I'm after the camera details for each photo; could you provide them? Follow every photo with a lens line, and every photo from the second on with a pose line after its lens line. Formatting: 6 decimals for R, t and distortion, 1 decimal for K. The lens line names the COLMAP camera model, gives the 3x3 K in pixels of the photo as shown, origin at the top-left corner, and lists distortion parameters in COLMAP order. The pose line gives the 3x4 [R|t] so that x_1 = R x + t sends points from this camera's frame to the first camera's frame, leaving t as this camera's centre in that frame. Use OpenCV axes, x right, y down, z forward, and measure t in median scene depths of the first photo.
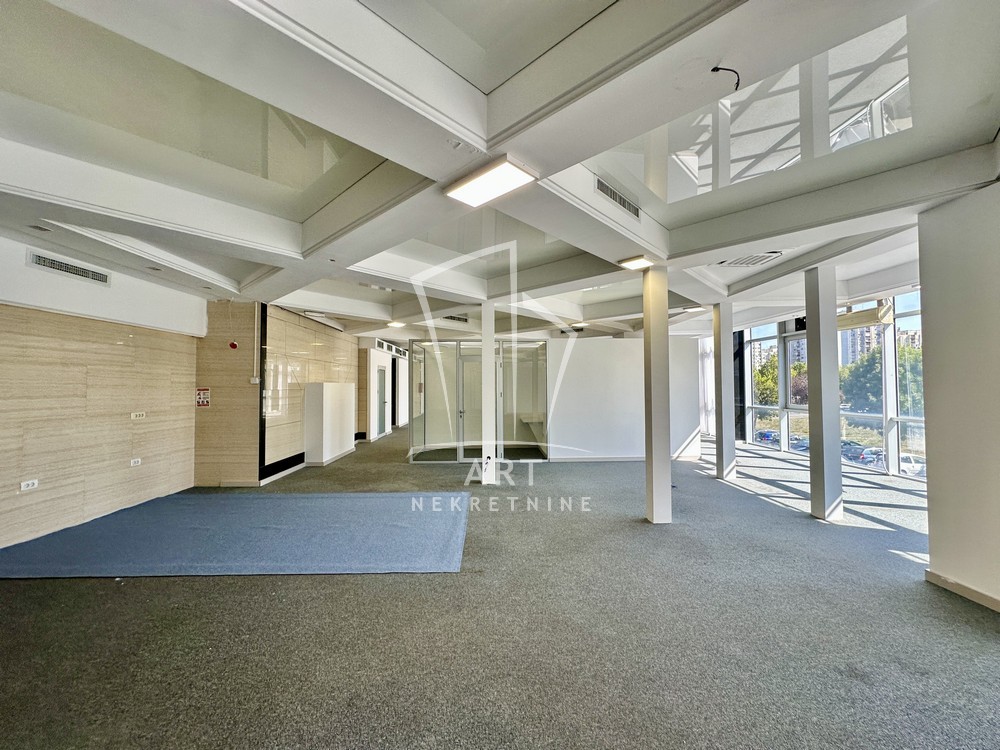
lens RADIAL K [[398.4, 0, 497.1], [0, 398.4, 375.5], [0, 0, 1]] dist [-0.000703, -0.000471]
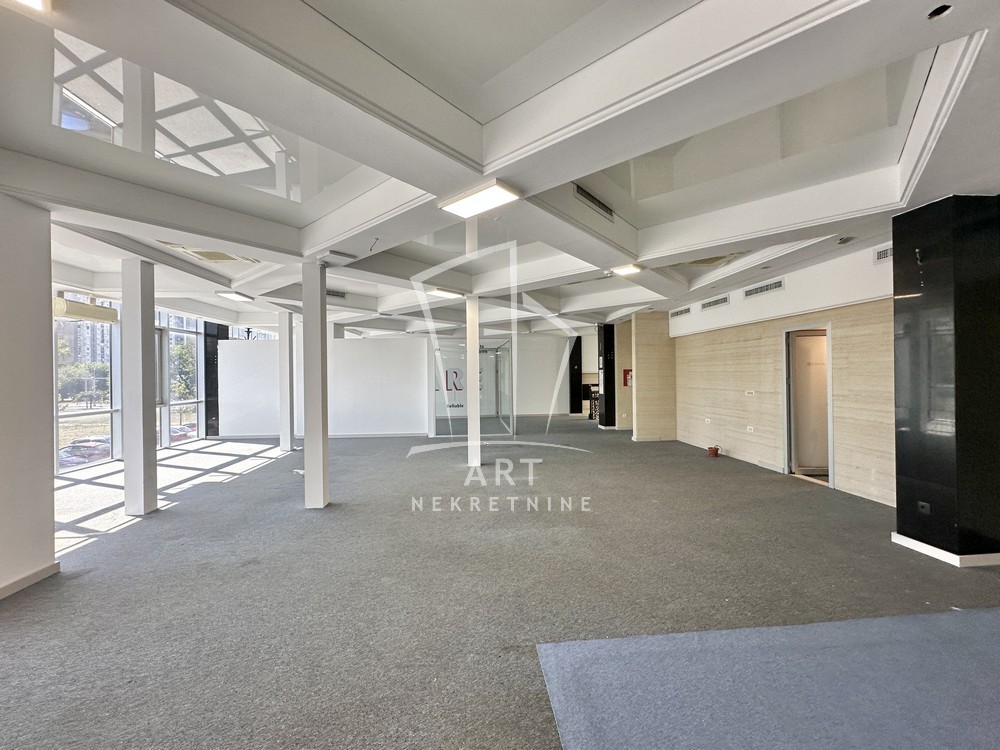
lens RADIAL K [[398.4, 0, 497.1], [0, 398.4, 375.5], [0, 0, 1]] dist [-0.000703, -0.000471]
pose [[-0.997937, 0.021252, -0.060583, 0.002577], [0.022652, 0.999490, -0.022528, 0.030300], [0.060073, -0.023853, -0.997909, 1.153428]]
